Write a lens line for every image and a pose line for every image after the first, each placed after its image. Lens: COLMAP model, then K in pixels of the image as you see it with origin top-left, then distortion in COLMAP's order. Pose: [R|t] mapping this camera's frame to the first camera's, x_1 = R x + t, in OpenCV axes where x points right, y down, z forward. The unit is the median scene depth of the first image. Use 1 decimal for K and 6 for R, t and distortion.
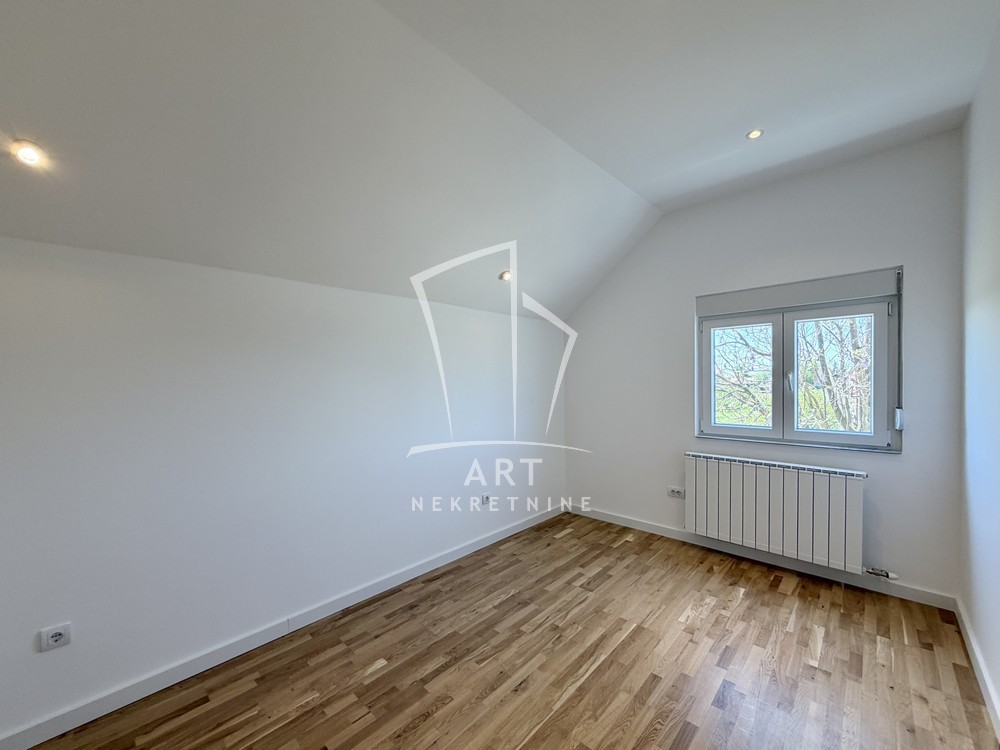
lens RADIAL K [[399.0, 0, 503.1], [0, 399.0, 380.6], [0, 0, 1]] dist [-0.001964, 0.000276]
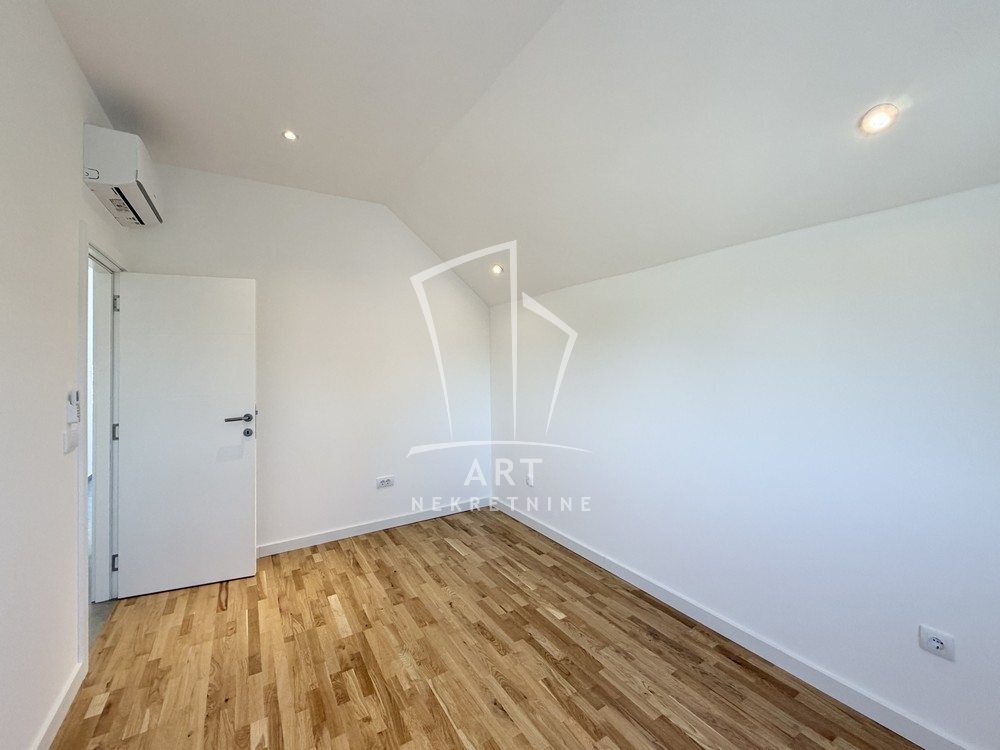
lens RADIAL K [[399.0, 0, 492.9], [0, 399.0, 373.4], [0, 0, 1]] dist [-0.001964, 0.000276]
pose [[-0.258268, 0.046014, -0.964977, 0.611585], [0.017732, 0.998923, 0.042887, -0.028210], [0.965911, -0.006034, -0.258806, 0.838440]]
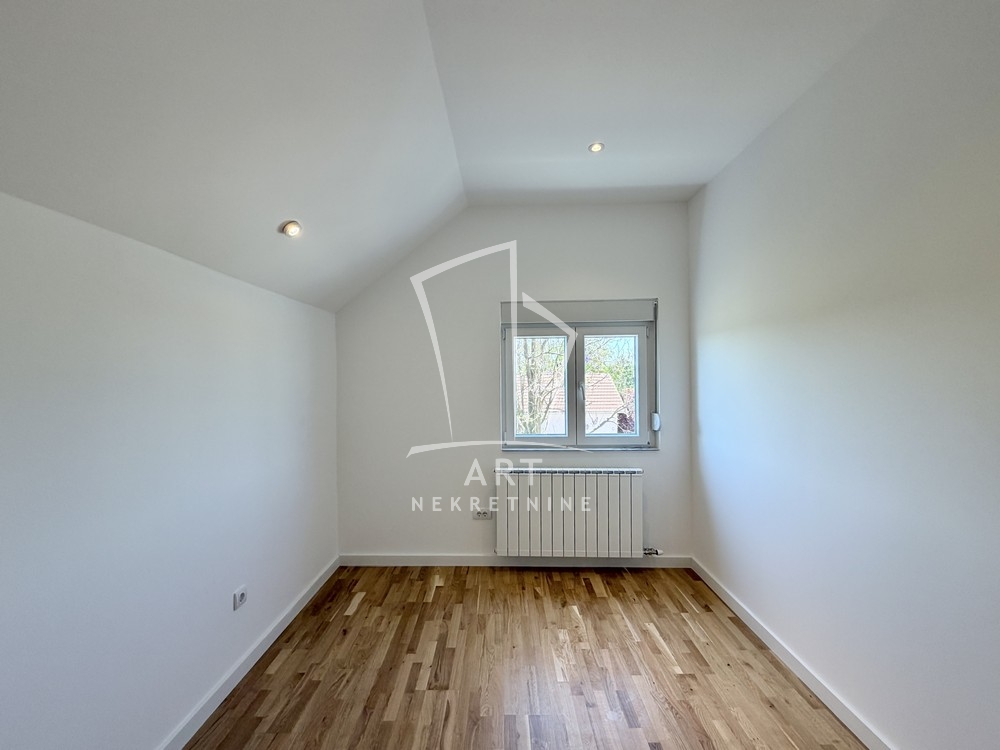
lens RADIAL K [[399.0, 0, 493.8], [0, 399.0, 373.3], [0, 0, 1]] dist [-0.001964, 0.000276]
pose [[0.748876, 0.011105, 0.662617, -0.200939], [0.001158, 0.999836, -0.018065, -0.031320], [-0.662710, 0.014295, 0.748740, 0.394548]]
